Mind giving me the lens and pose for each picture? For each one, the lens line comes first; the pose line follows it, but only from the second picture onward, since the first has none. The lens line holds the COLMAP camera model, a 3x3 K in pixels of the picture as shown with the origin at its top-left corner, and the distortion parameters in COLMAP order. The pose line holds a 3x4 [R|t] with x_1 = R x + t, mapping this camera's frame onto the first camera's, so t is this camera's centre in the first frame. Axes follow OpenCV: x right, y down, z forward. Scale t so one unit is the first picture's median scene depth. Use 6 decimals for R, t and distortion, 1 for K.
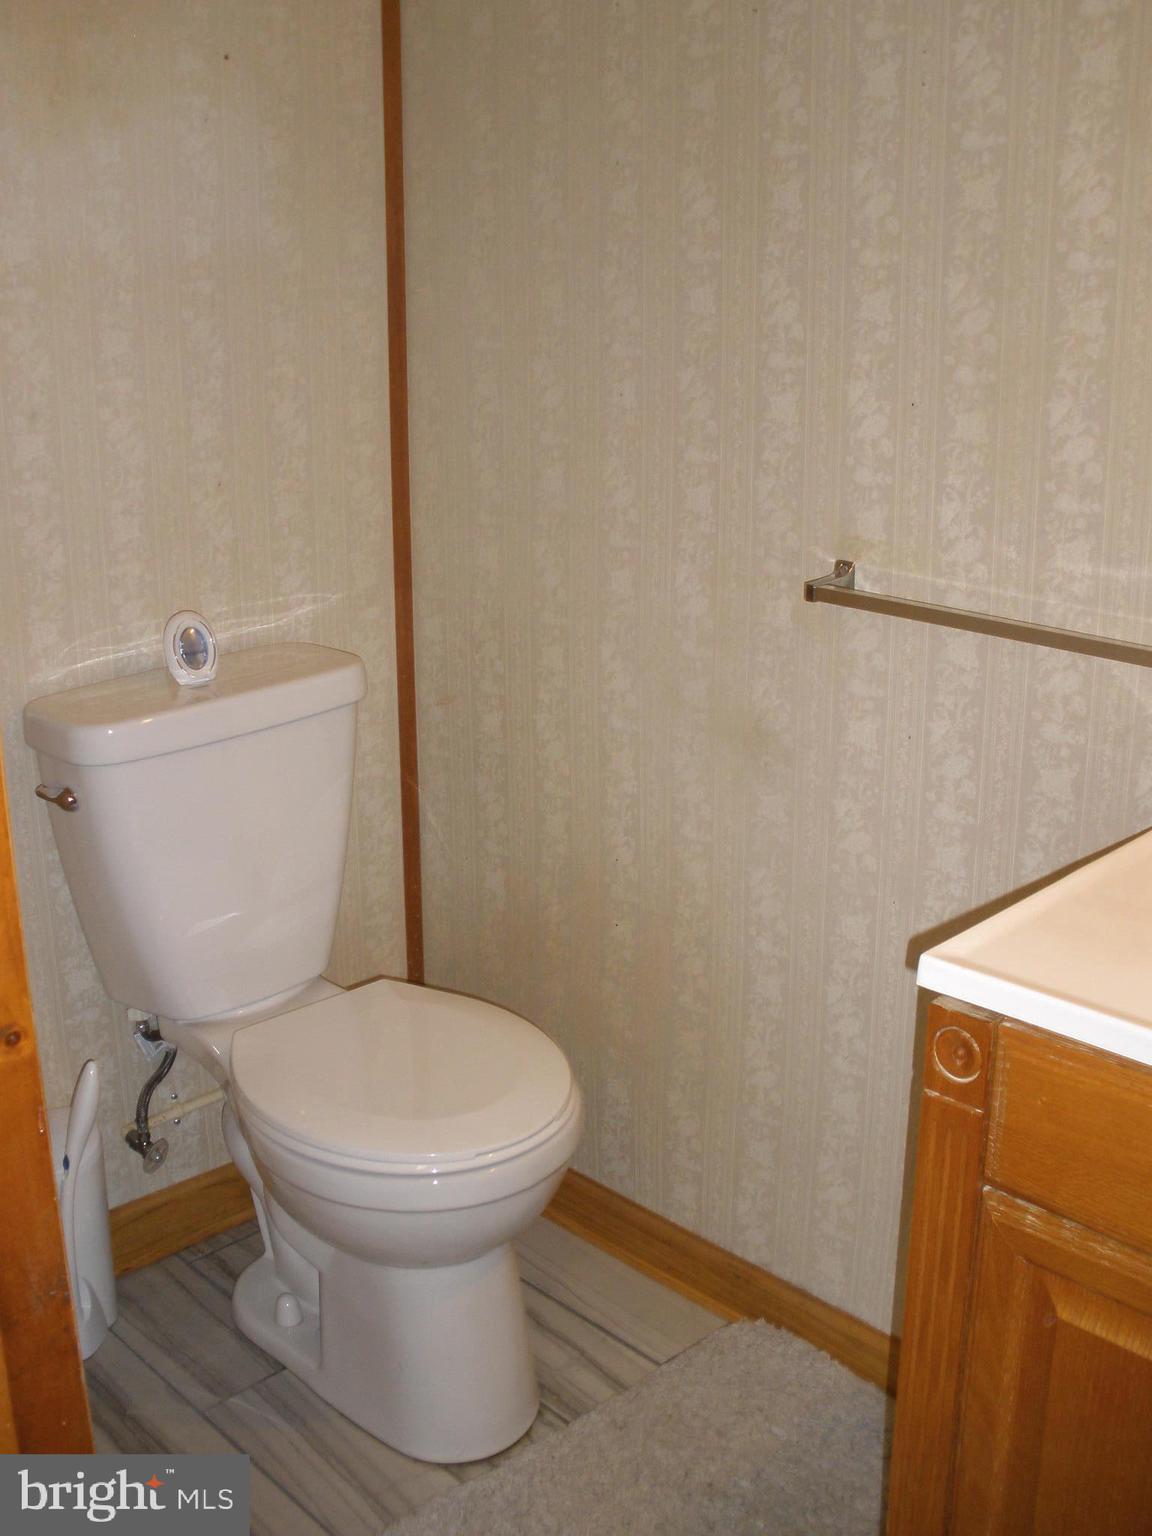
lens RADIAL K [[1640.3, 0, 571.5], [0, 1640.3, 731.3], [0, 0, 1]] dist [-0.315086, 0.385685]
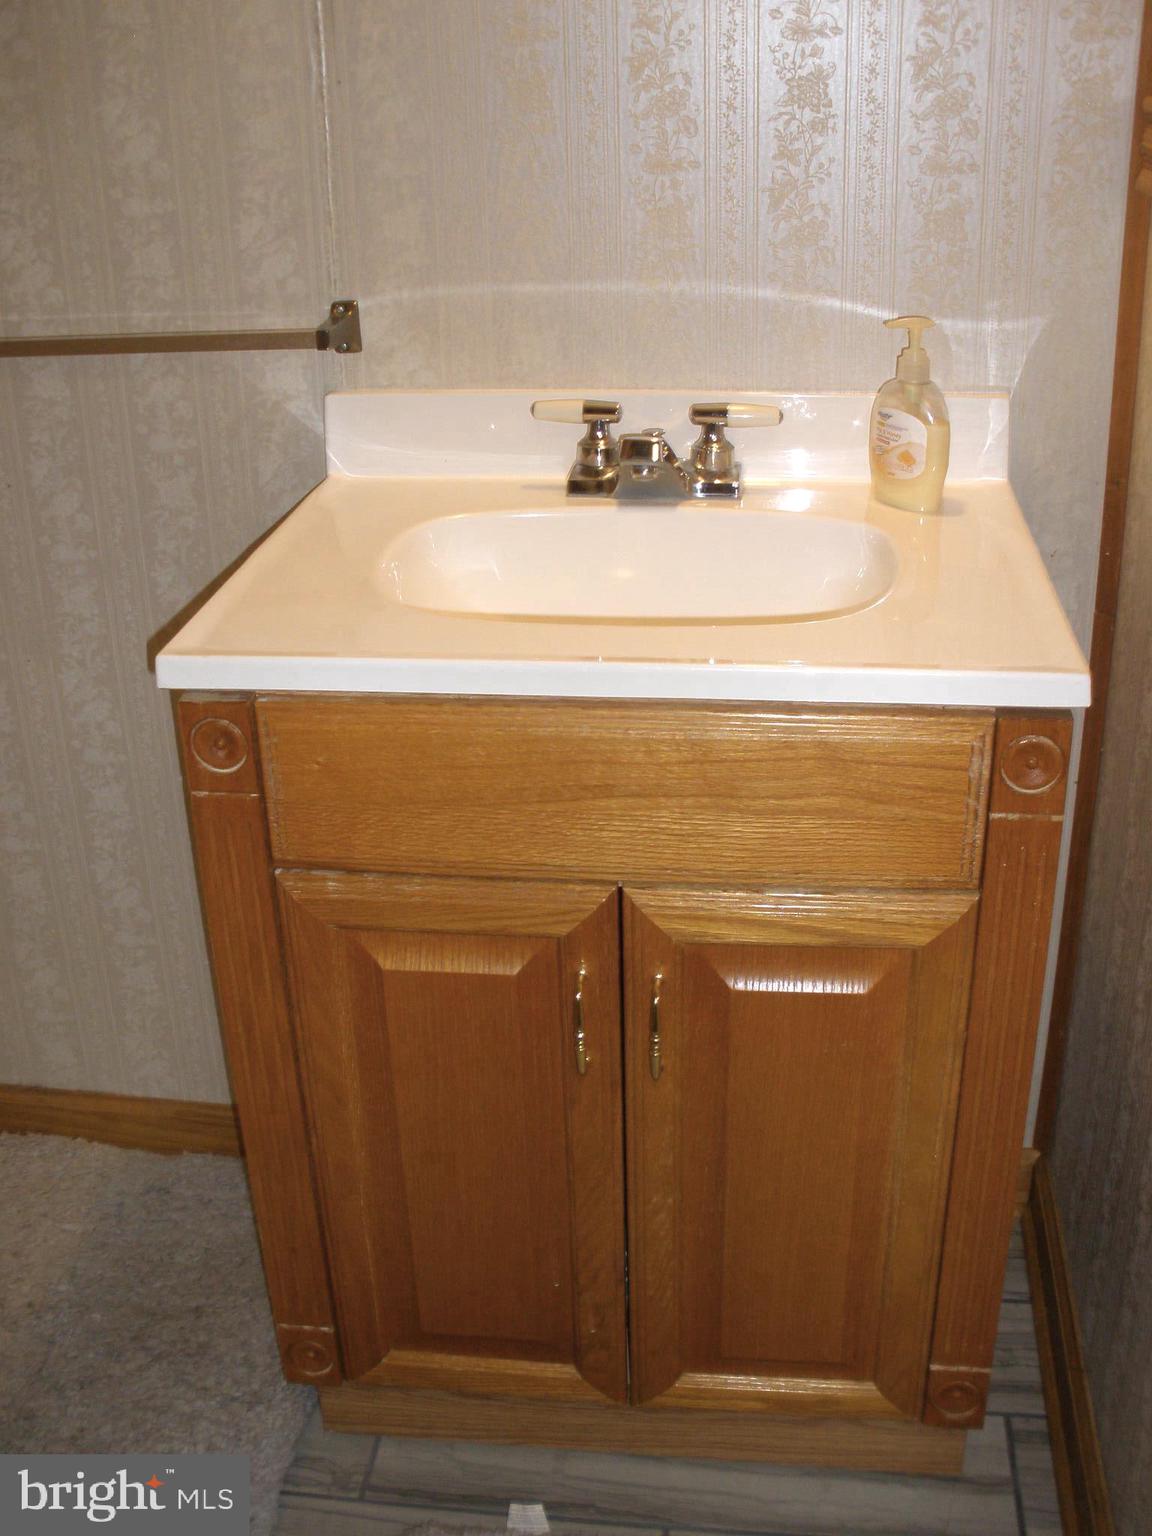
lens RADIAL K [[1640.3, 0, 571.5], [0, 1640.3, 731.3], [0, 0, 1]] dist [-0.315086, 0.385685]
pose [[0.779011, -0.271810, 0.565033, -0.141884], [0.198134, 0.961691, 0.189455, 0.047163], [-0.594883, -0.035636, 0.803022, 0.071832]]
